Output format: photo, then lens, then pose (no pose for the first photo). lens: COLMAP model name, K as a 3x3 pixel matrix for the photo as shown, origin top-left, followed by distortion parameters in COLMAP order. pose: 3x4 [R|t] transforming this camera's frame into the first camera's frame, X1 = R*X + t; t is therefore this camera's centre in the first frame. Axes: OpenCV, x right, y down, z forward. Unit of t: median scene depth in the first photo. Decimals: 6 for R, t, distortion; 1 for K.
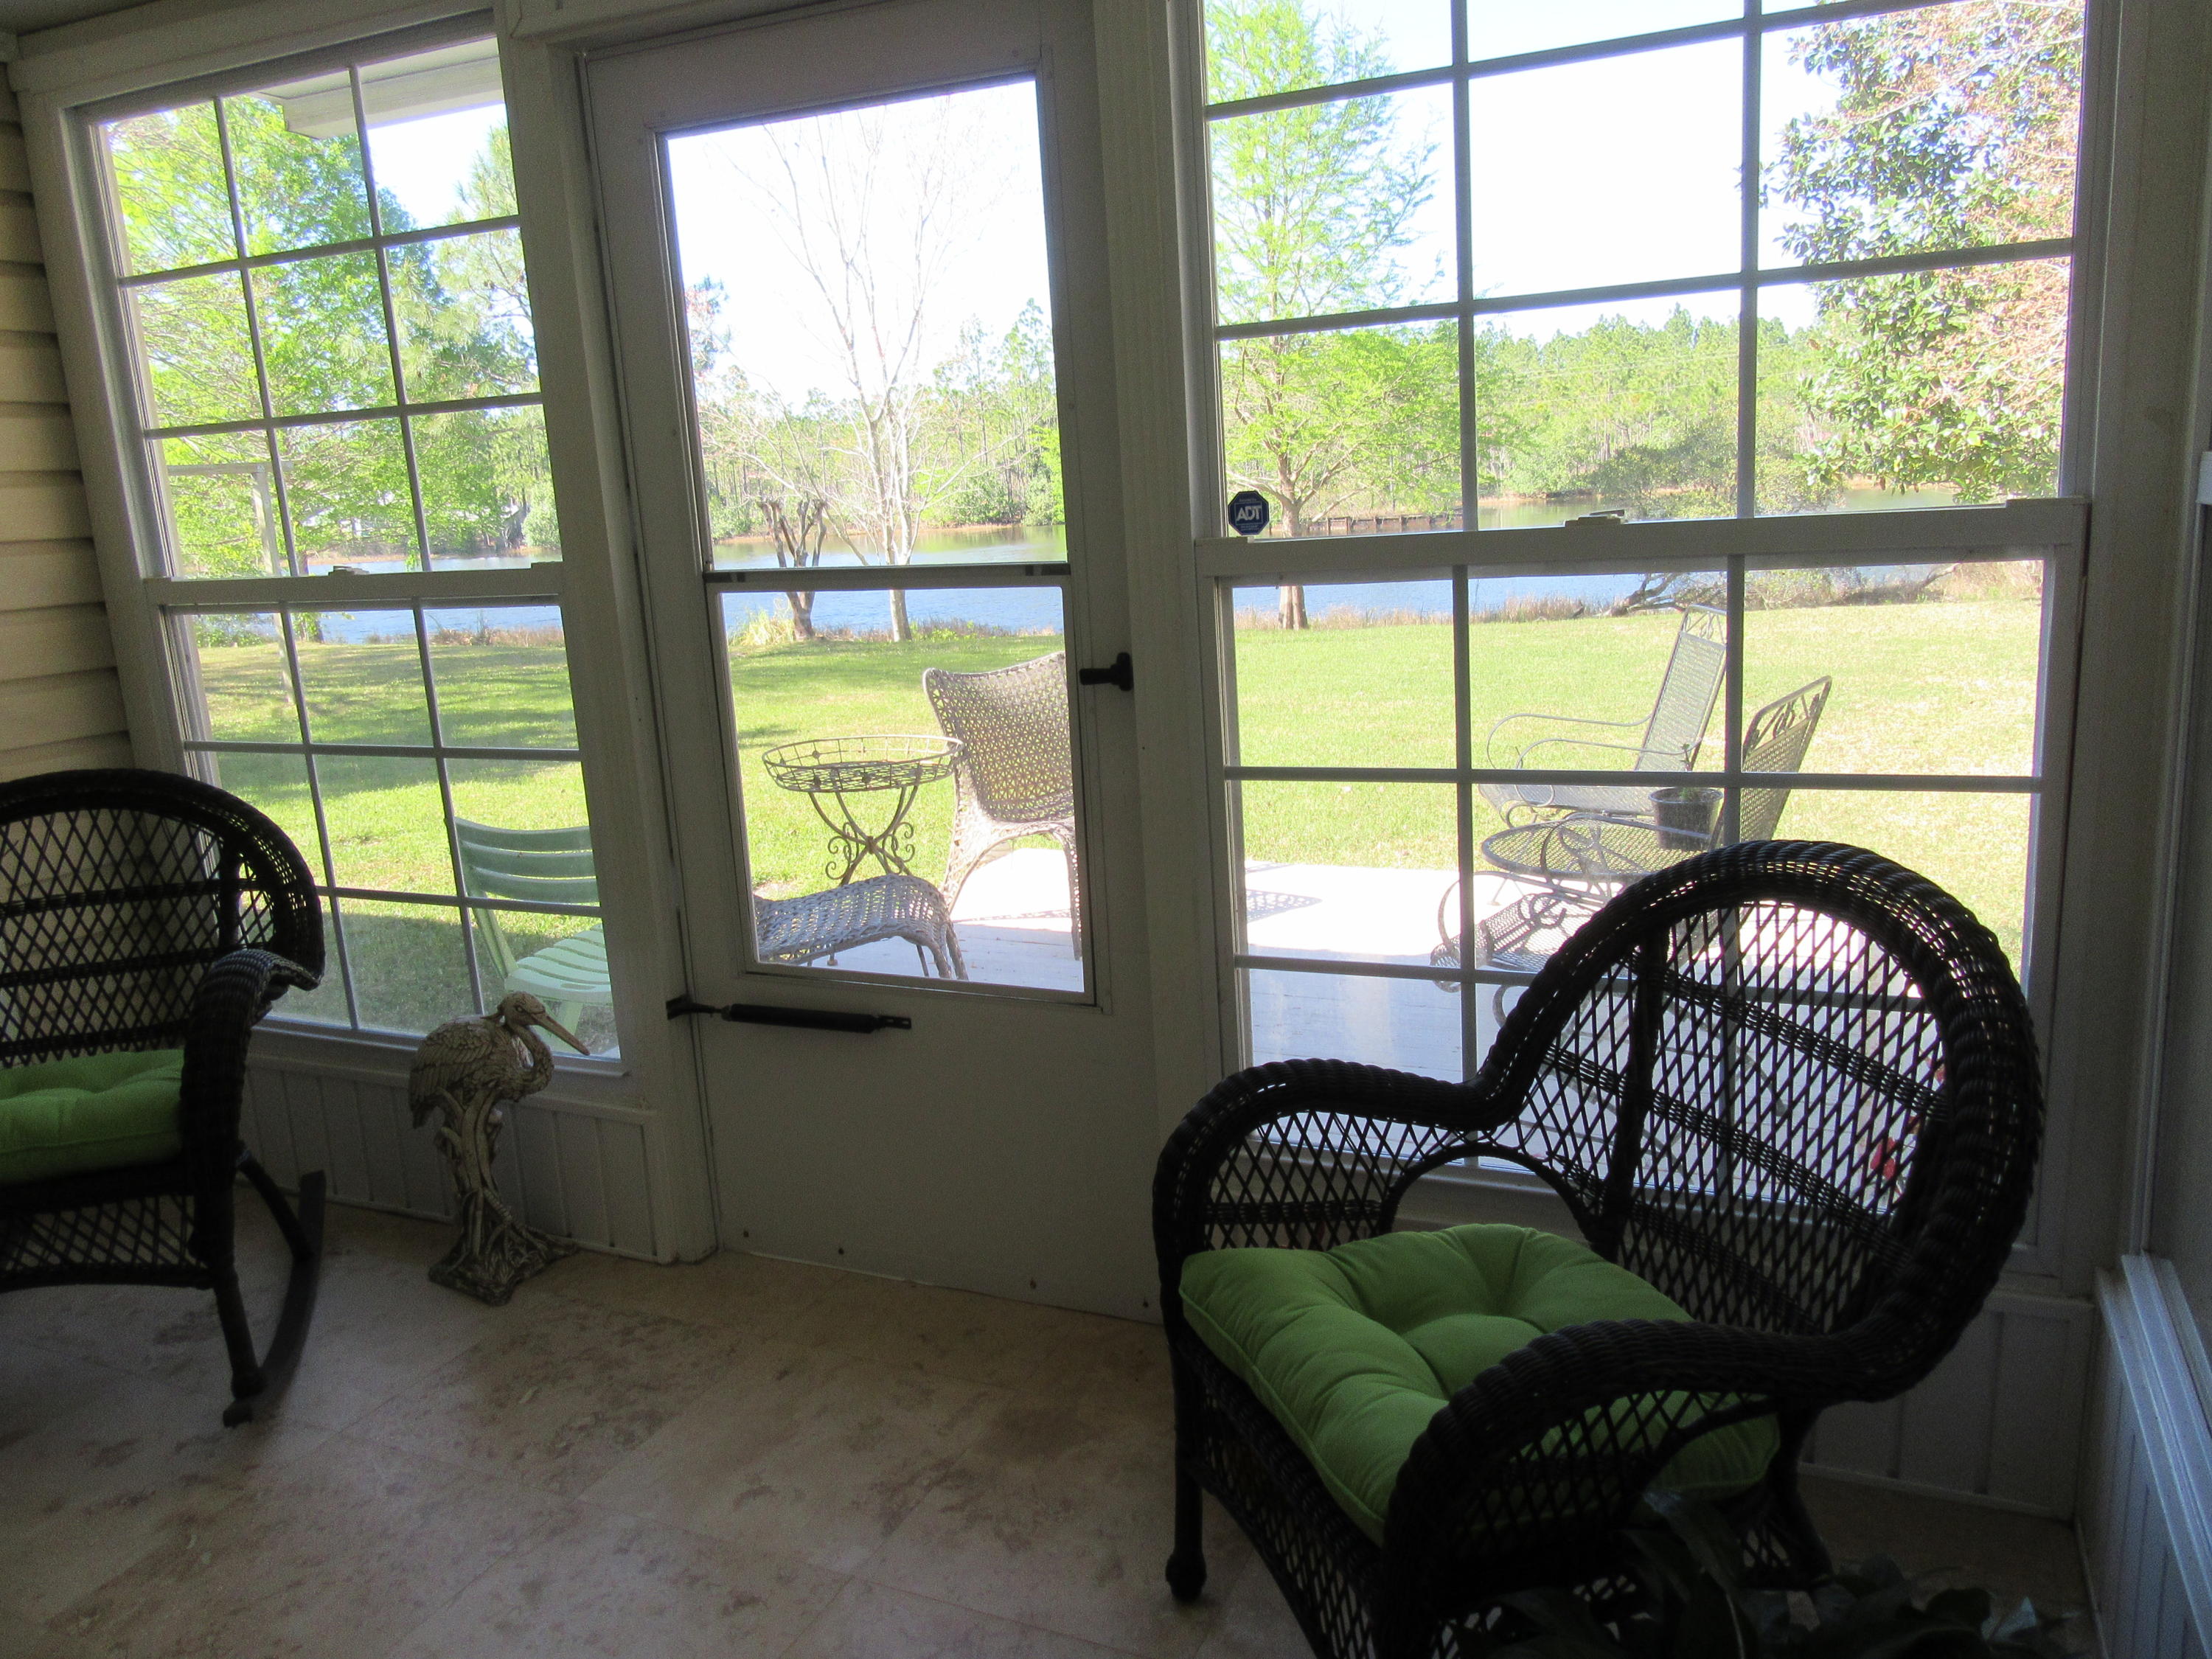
lens RADIAL K [[1628.4, 0, 1106.4], [0, 1628.4, 837.9], [0, 0, 1]] dist [0.005206, -0.015987]
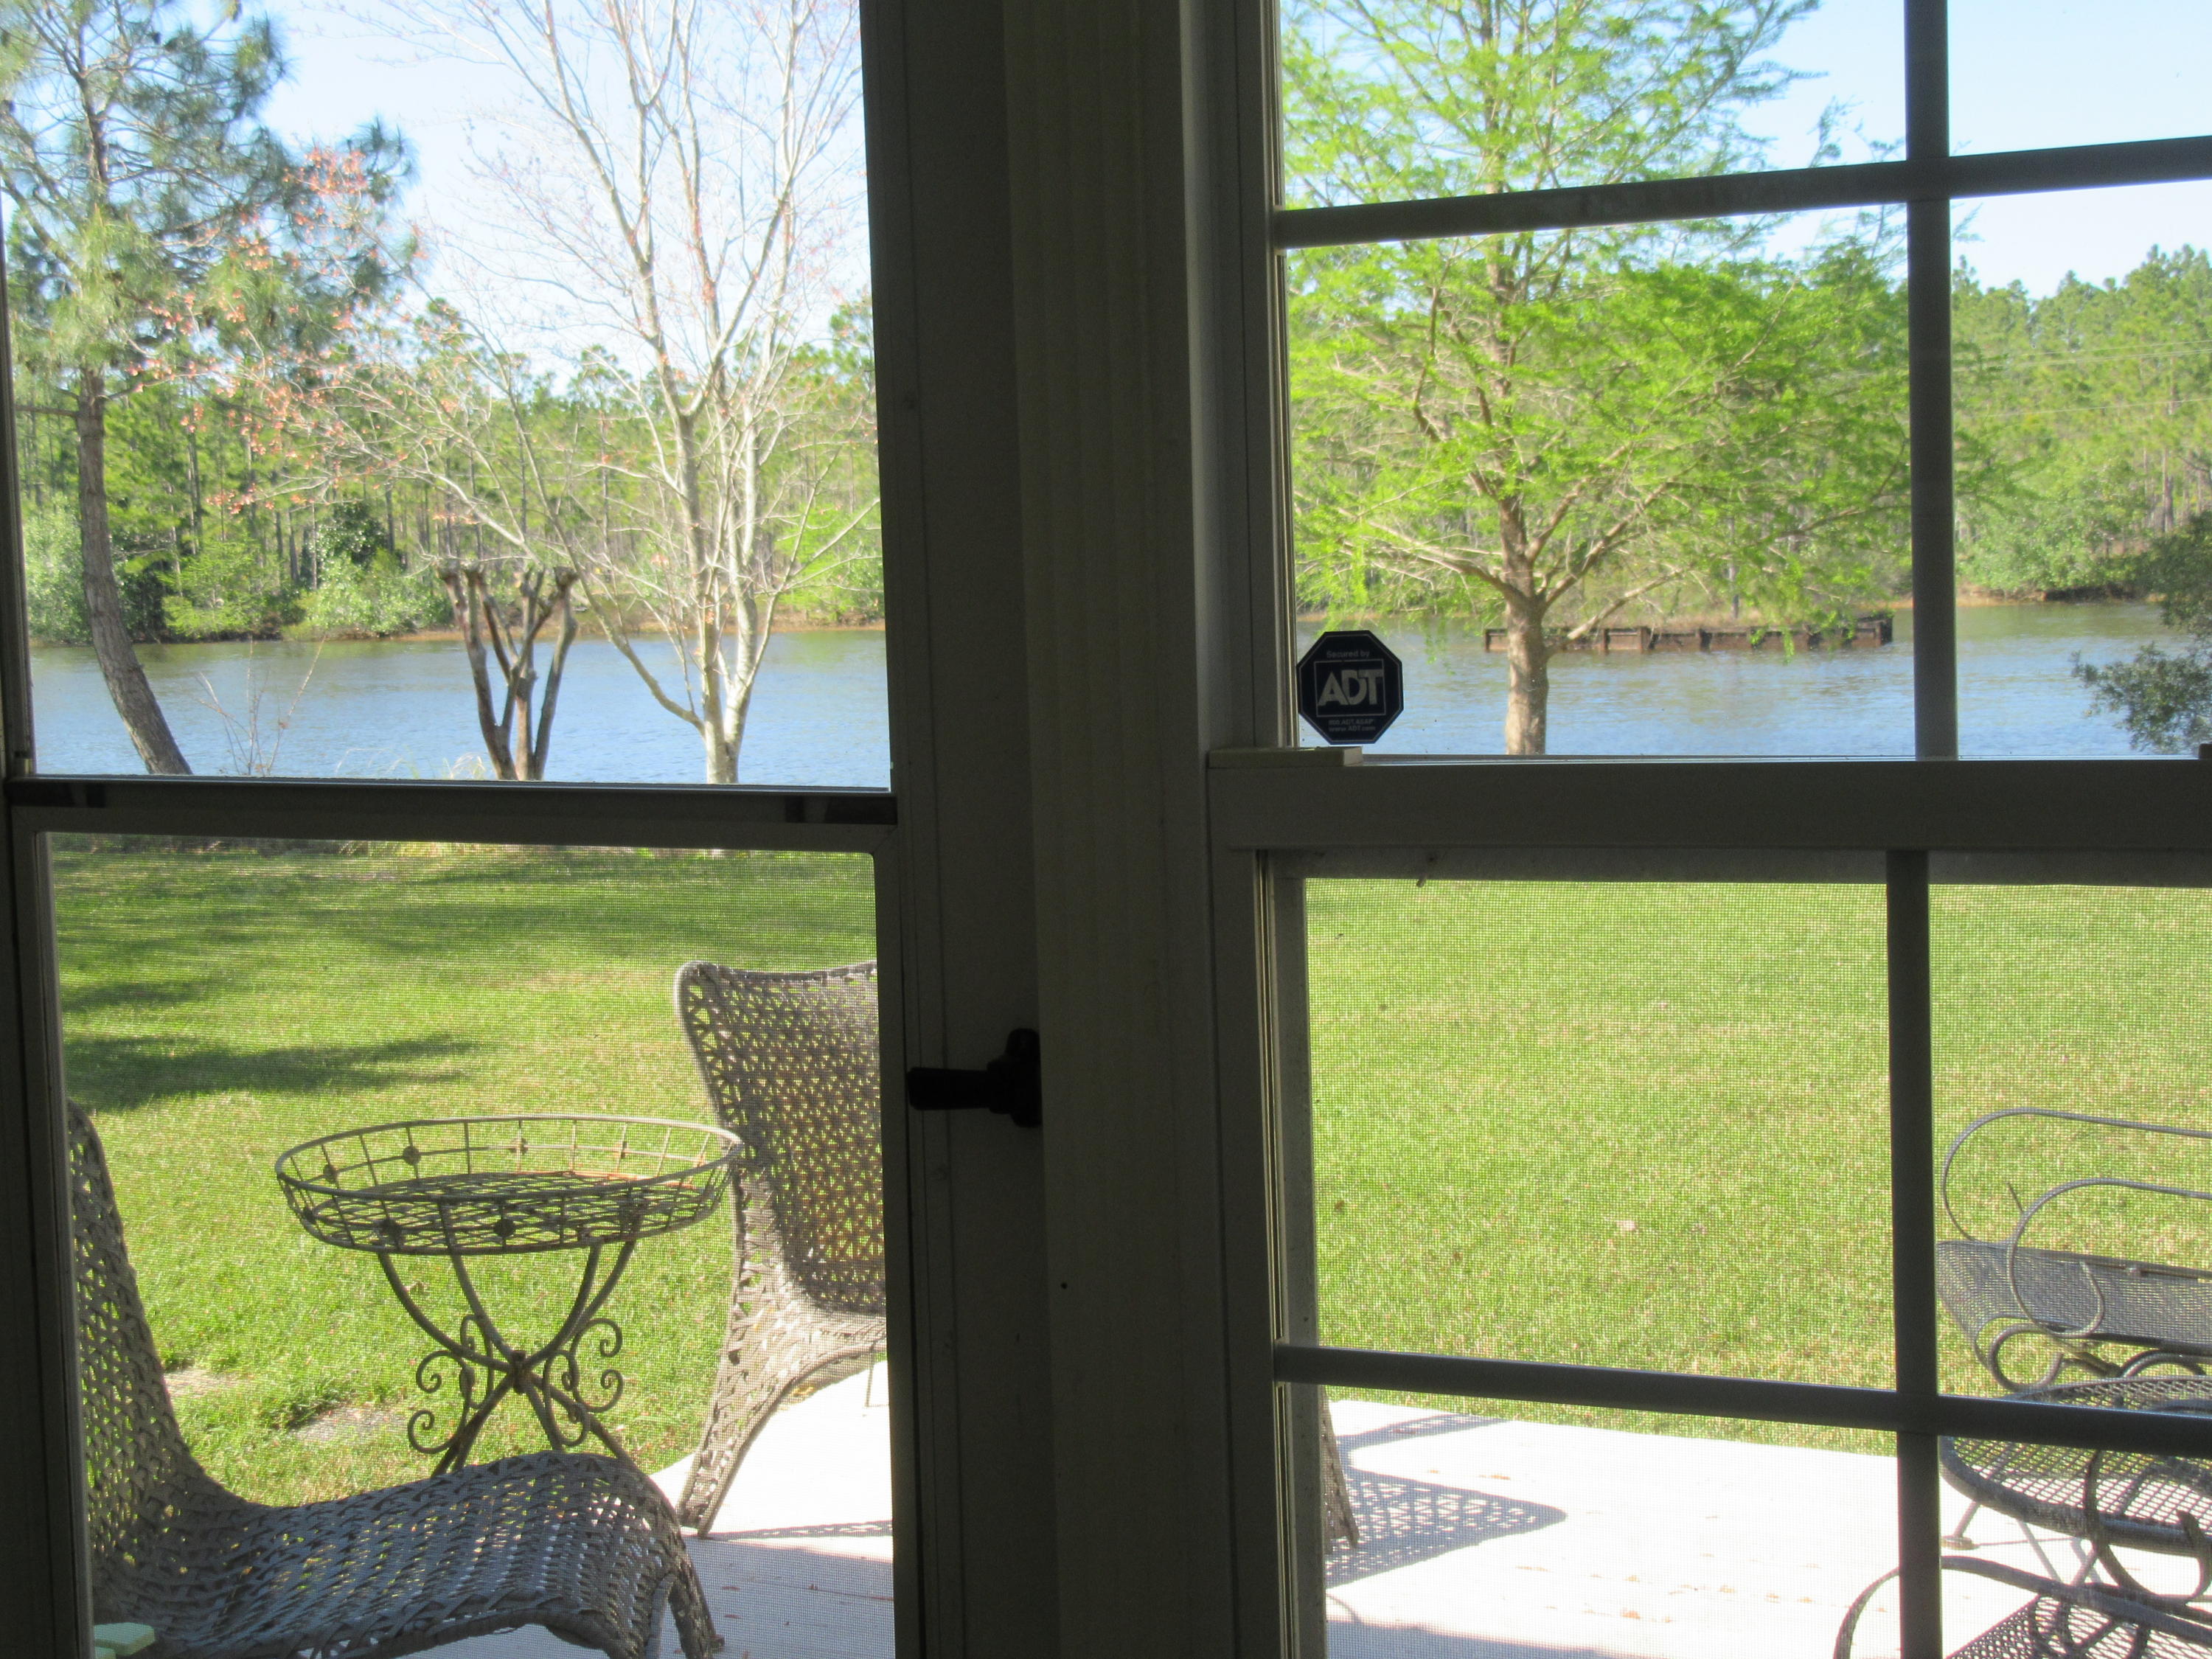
lens RADIAL K [[3272.8, 0, 1112.9], [0, 3272.8, 826.5], [0, 0, 1]] dist [0.008360, 0.000000]
pose [[0.999496, 0.028311, -0.014335, 0.018691], [-0.029912, 0.991364, -0.127679, -0.028741], [0.010597, 0.128044, 0.991712, 0.102834]]
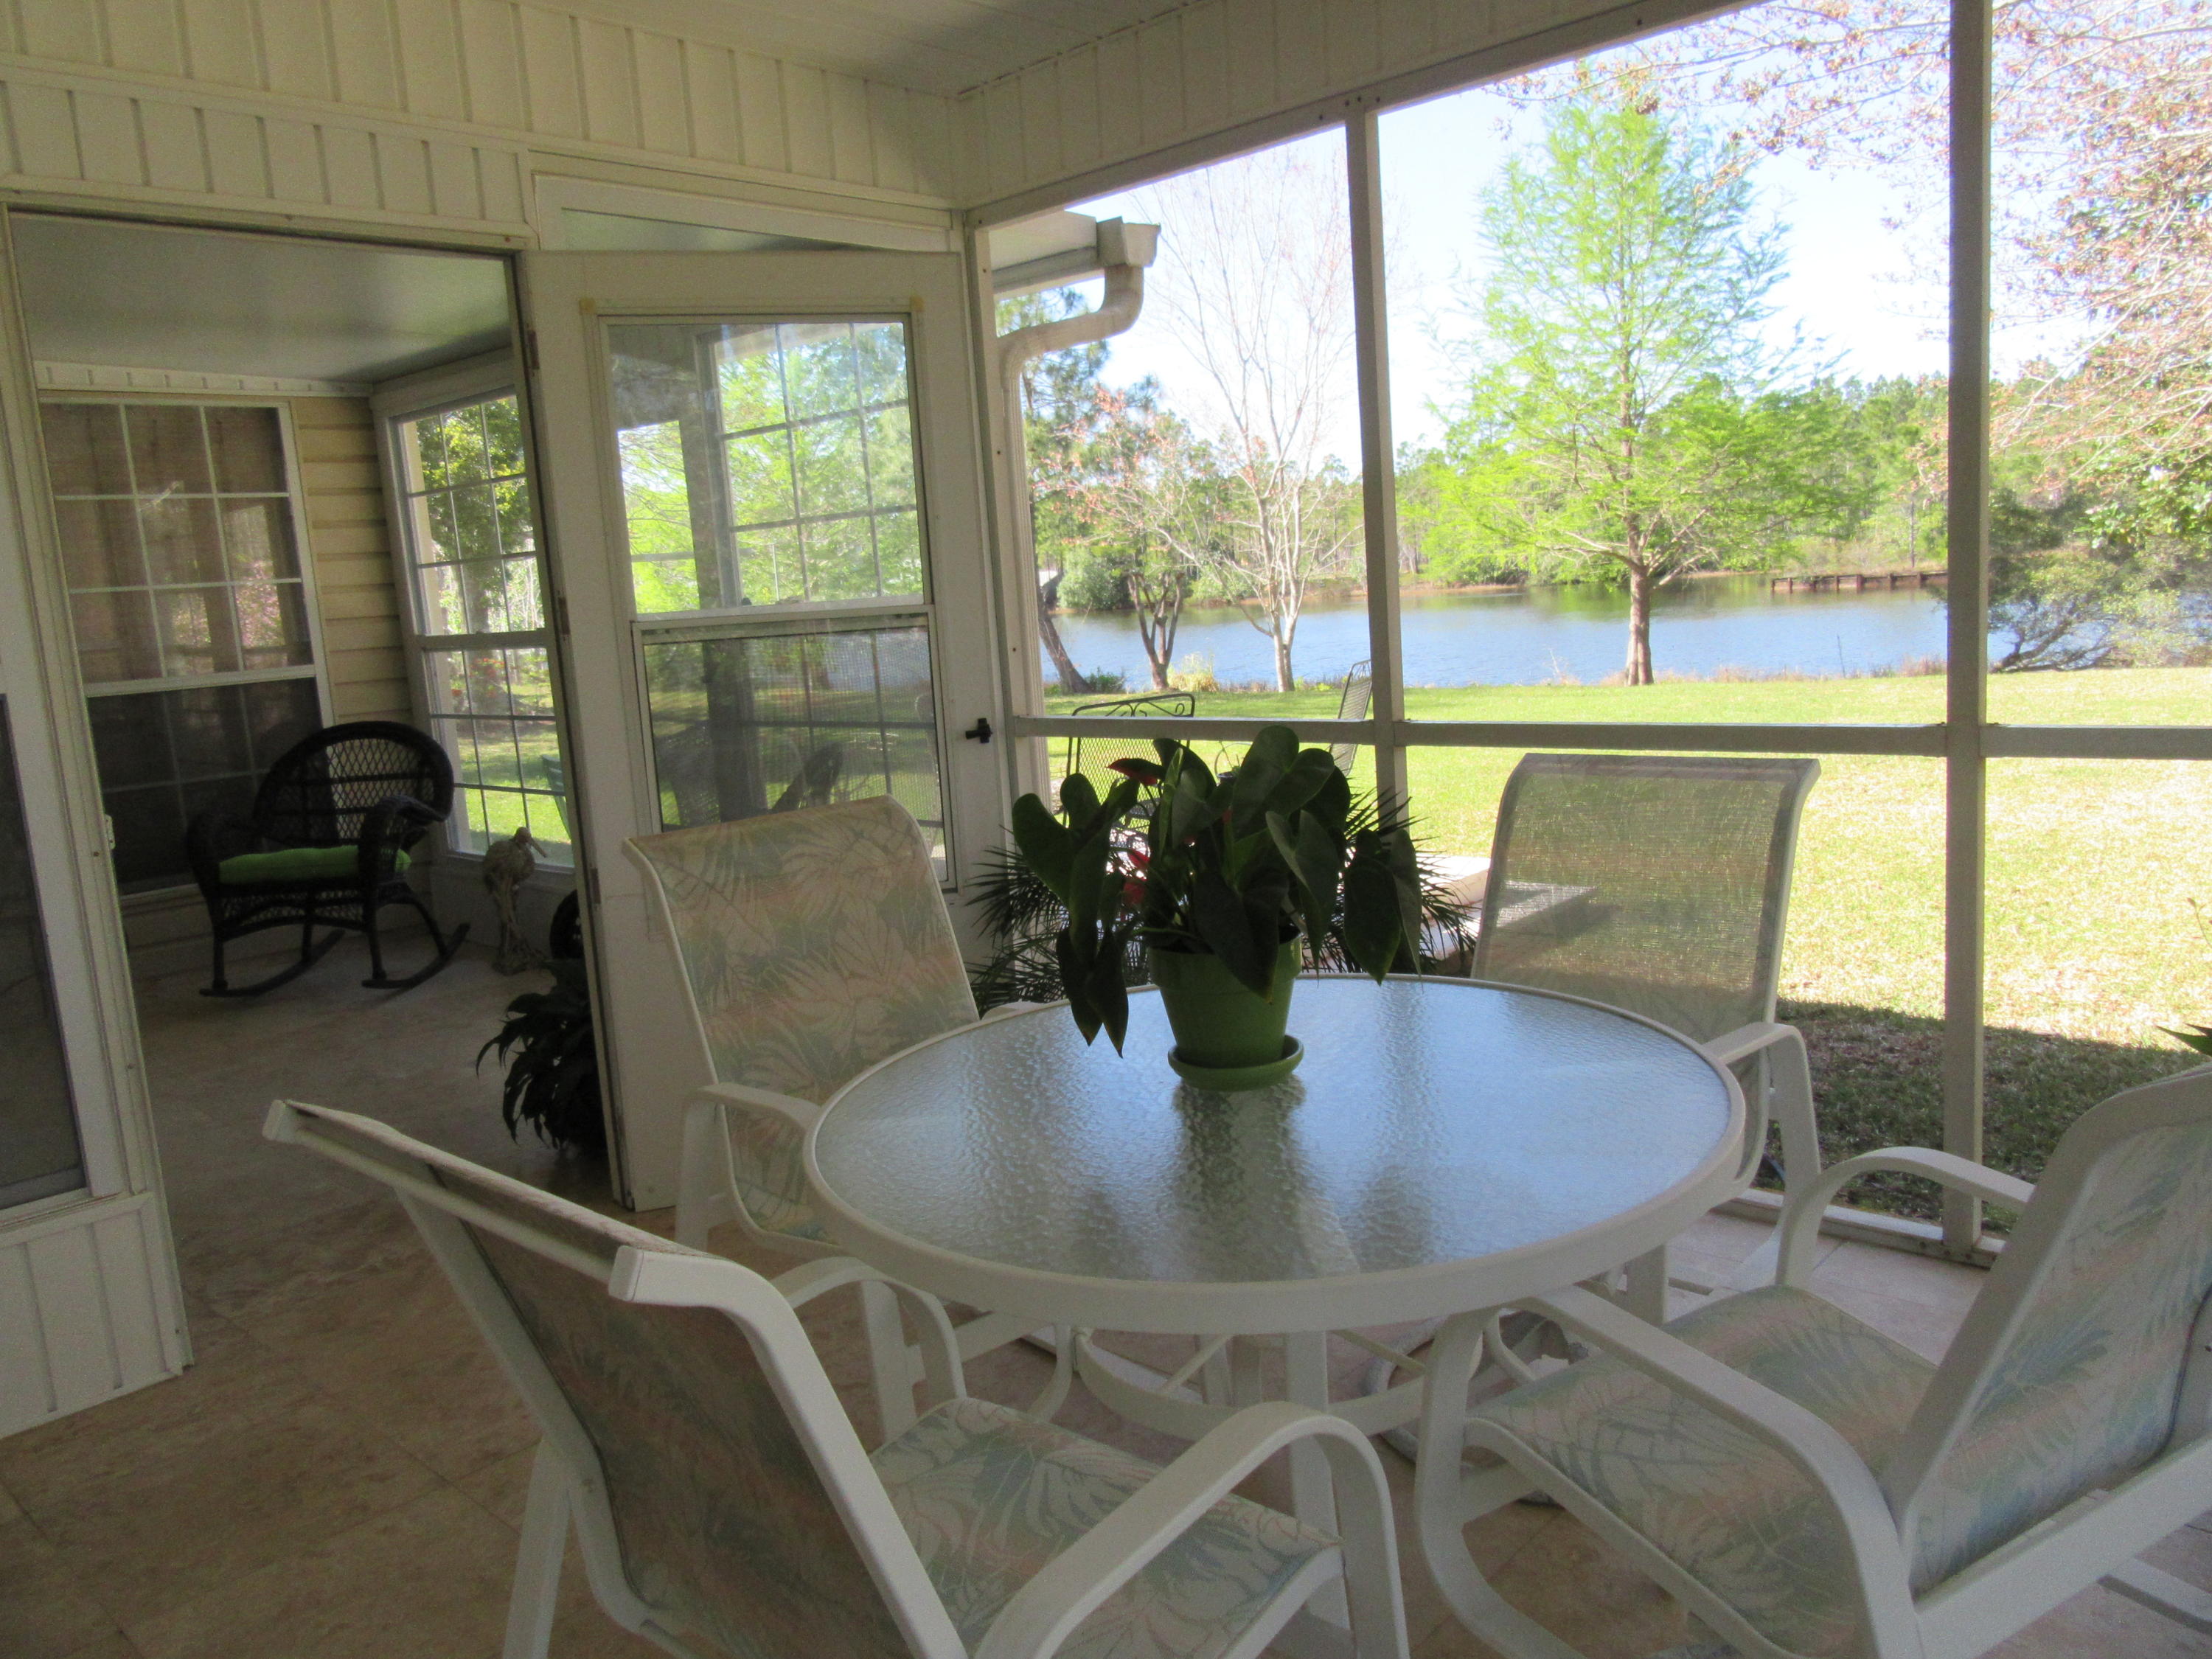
lens RADIAL K [[1628.4, 0, 1104.0], [0, 1628.4, 843.3], [0, 0, 1]] dist [0.005206, -0.015987]
pose [[0.944176, 0.044654, -0.326402, 0.557245], [-0.055066, 0.998224, -0.022726, 0.063579], [0.324807, 0.039431, 0.944958, -0.403327]]
